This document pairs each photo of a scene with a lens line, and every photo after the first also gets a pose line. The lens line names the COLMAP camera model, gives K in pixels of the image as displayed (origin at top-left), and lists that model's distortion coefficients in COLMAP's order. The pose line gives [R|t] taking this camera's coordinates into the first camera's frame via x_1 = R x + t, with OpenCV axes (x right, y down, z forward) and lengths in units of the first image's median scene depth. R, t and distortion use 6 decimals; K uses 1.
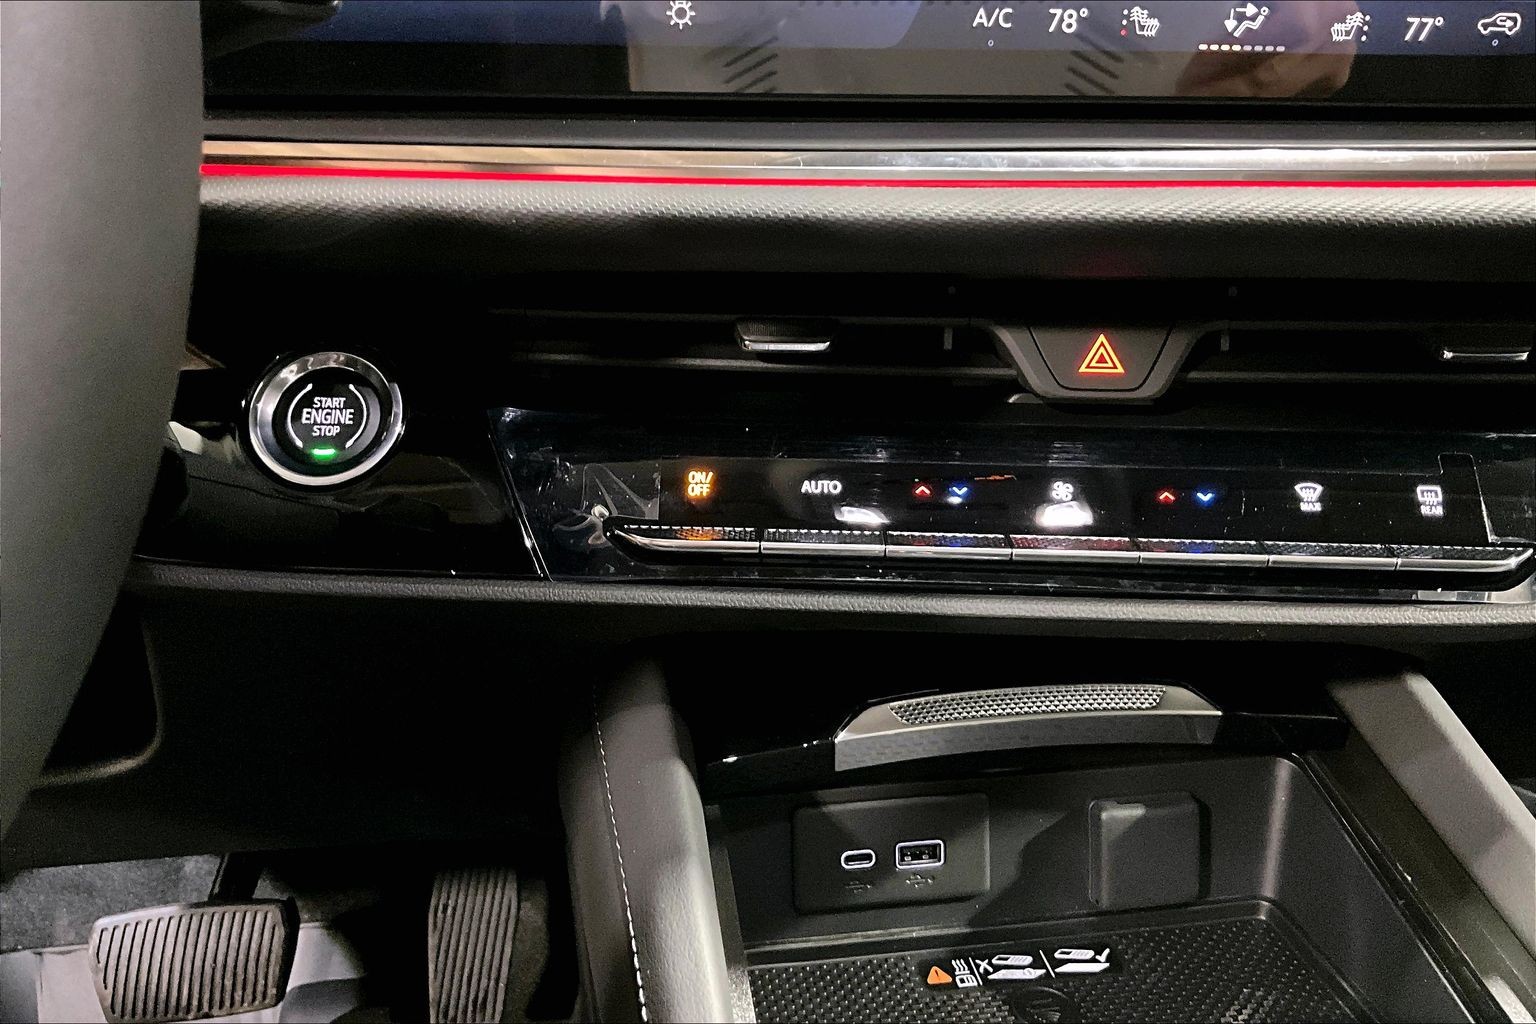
lens RADIAL K [[1268.2, 0, 768.0], [0, 1268.2, 512.0], [0, 0, 1]] dist [0.111149, -0.210847]
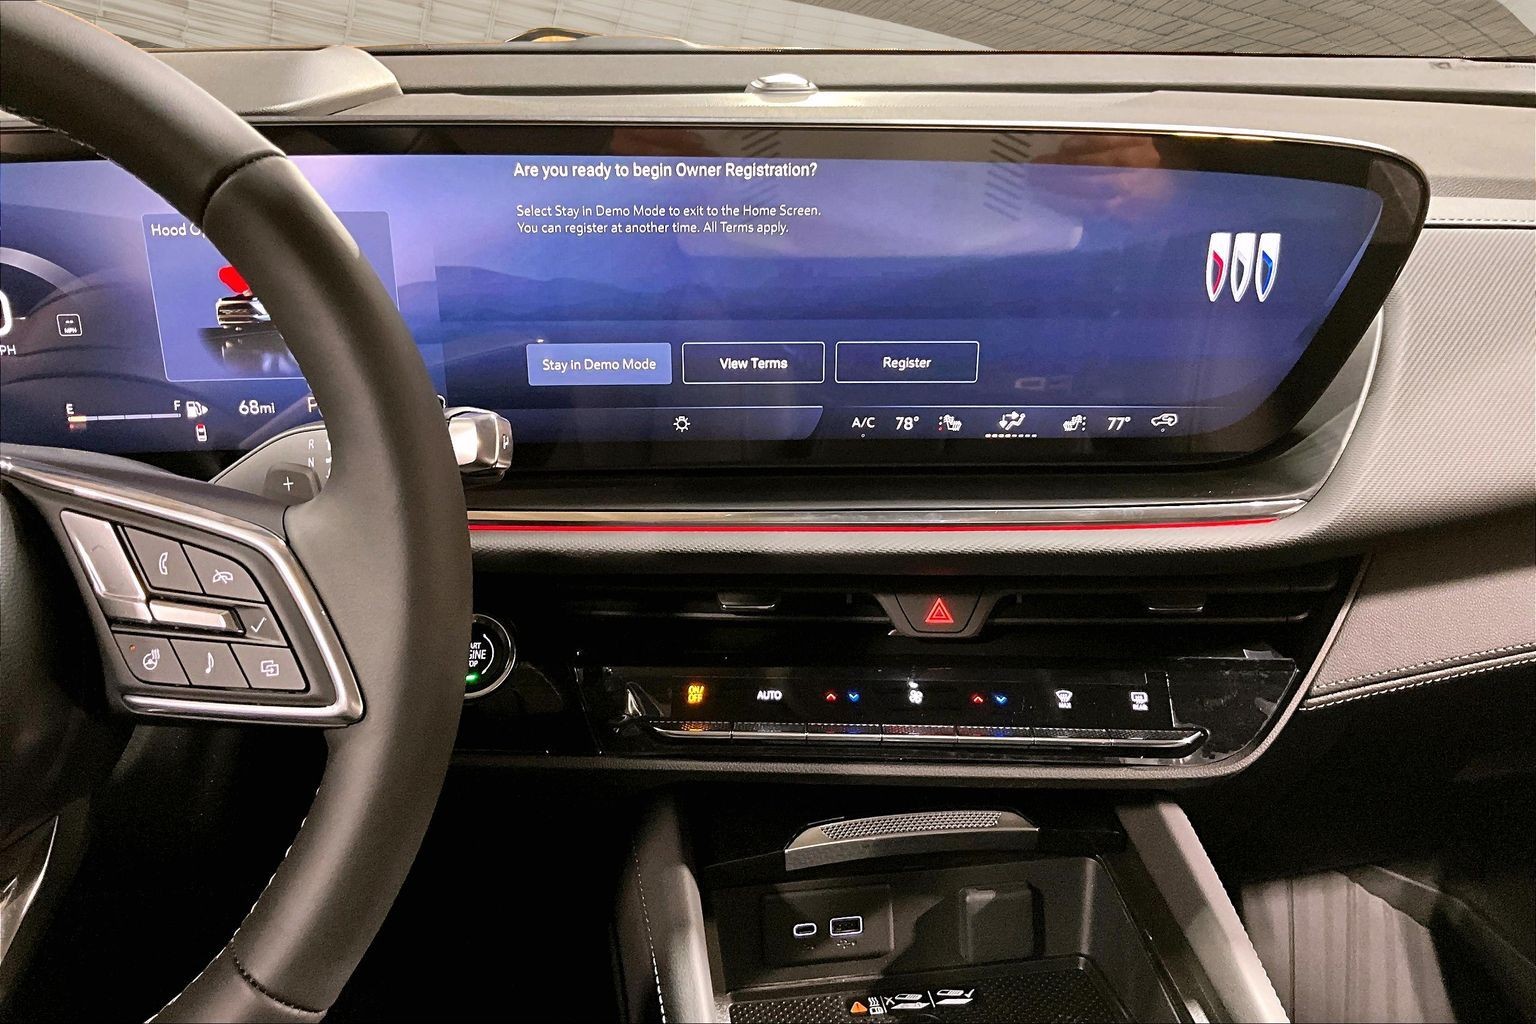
lens RADIAL K [[1268.2, 0, 768.0], [0, 1268.2, 512.0], [0, 0, 1]] dist [0.111149, -0.210847]
pose [[0.999766, -0.013348, -0.017038, 0.069587], [0.012208, 0.997785, -0.065386, -0.144878], [0.017873, 0.065162, 0.997715, -0.642711]]
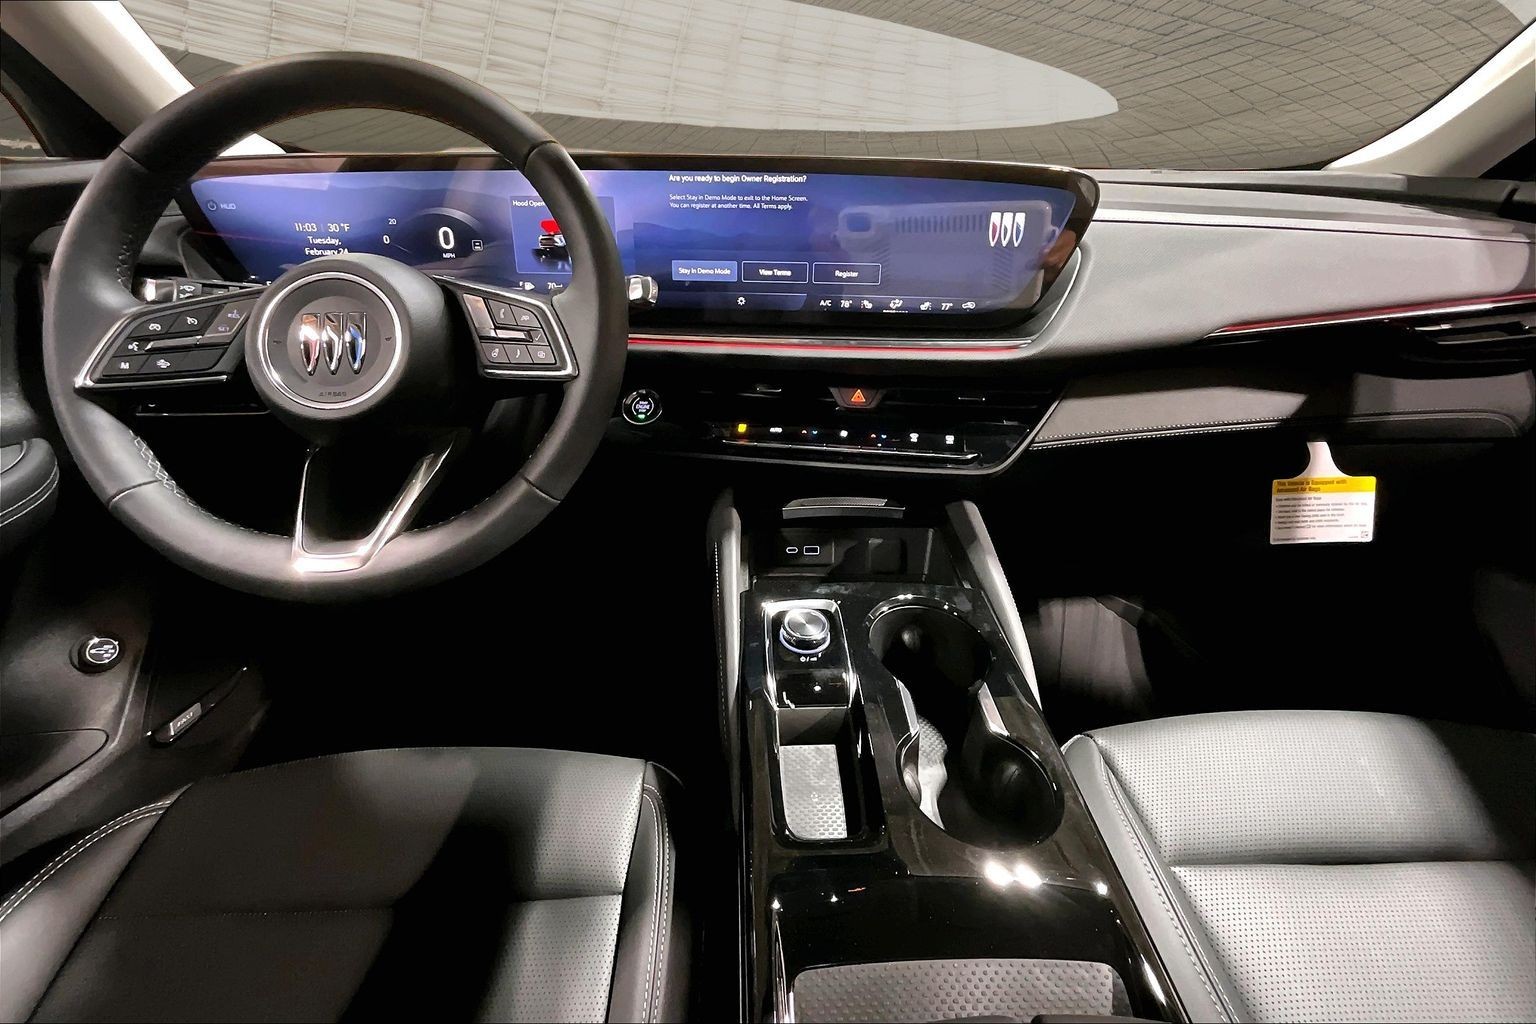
lens RADIAL K [[659.8, 0, 771.0], [0, 659.8, 460.8], [0, 0, 1]] dist [-0.001272, -0.000070]
pose [[0.991743, 0.039564, -0.121986, 0.249392], [-0.046690, 0.997332, -0.056123, 0.165599], [0.119440, 0.061355, 0.990944, -0.796007]]
